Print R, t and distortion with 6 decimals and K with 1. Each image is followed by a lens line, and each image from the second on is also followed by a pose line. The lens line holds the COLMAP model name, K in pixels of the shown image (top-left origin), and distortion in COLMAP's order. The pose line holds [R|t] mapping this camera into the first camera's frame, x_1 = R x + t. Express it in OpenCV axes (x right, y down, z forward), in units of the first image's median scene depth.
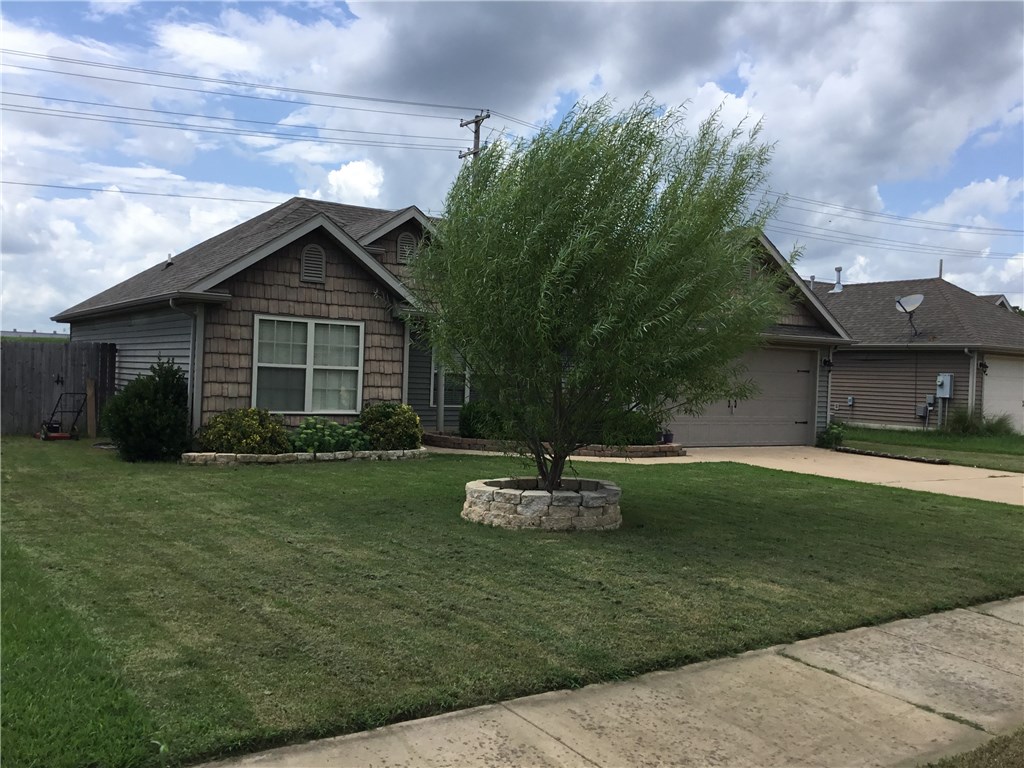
lens RADIAL K [[930.2, 0, 518.8], [0, 930.2, 380.1], [0, 0, 1]] dist [0.090788, -0.151190]
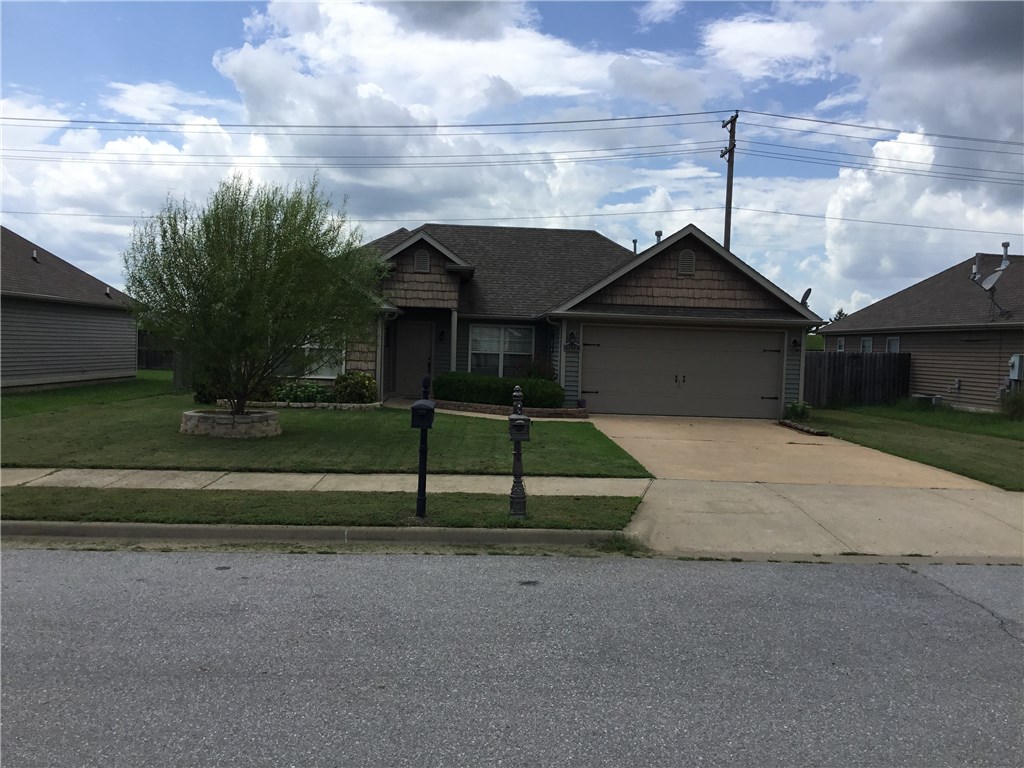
lens RADIAL K [[930.2, 0, 518.8], [0, 930.2, 380.1], [0, 0, 1]] dist [0.090788, -0.151190]
pose [[0.860481, 0.012353, -0.509333, 0.834695], [-0.007197, 0.999901, 0.012092, 0.018740], [0.509432, -0.006739, 0.860485, -0.119440]]
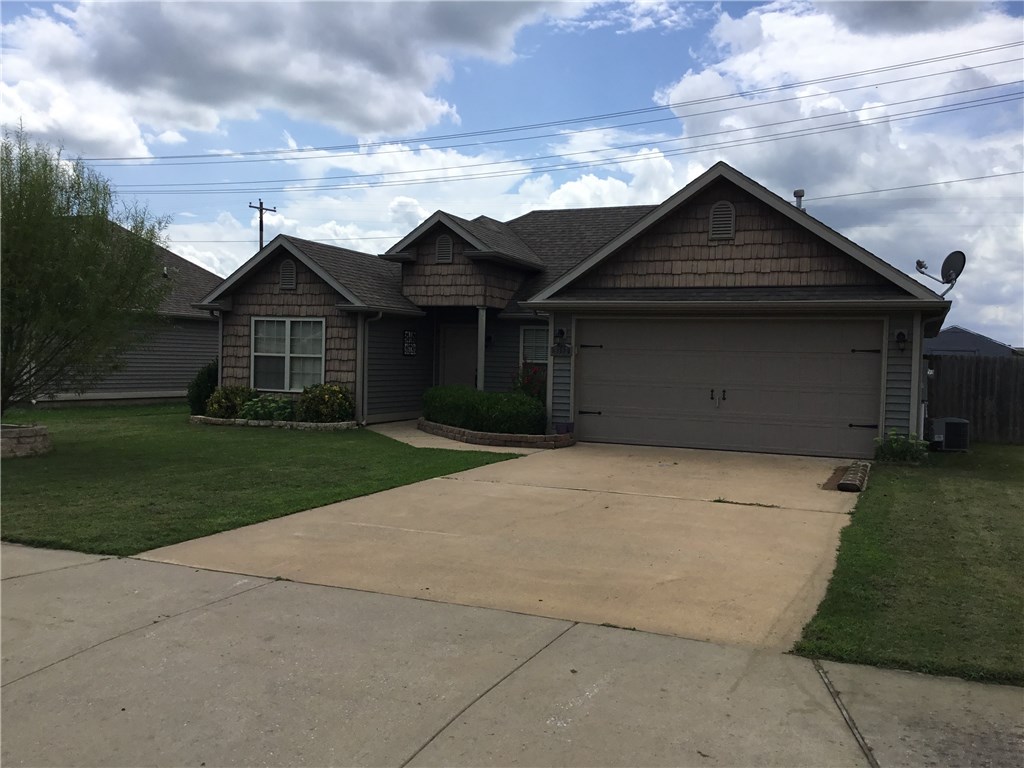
lens RADIAL K [[930.2, 0, 518.8], [0, 930.2, 380.1], [0, 0, 1]] dist [0.090788, -0.151190]
pose [[0.536393, -0.002265, -0.843965, 1.028488], [-0.010479, 0.999901, -0.009343, 0.028711], [0.843903, 0.013855, 0.536317, 0.579073]]
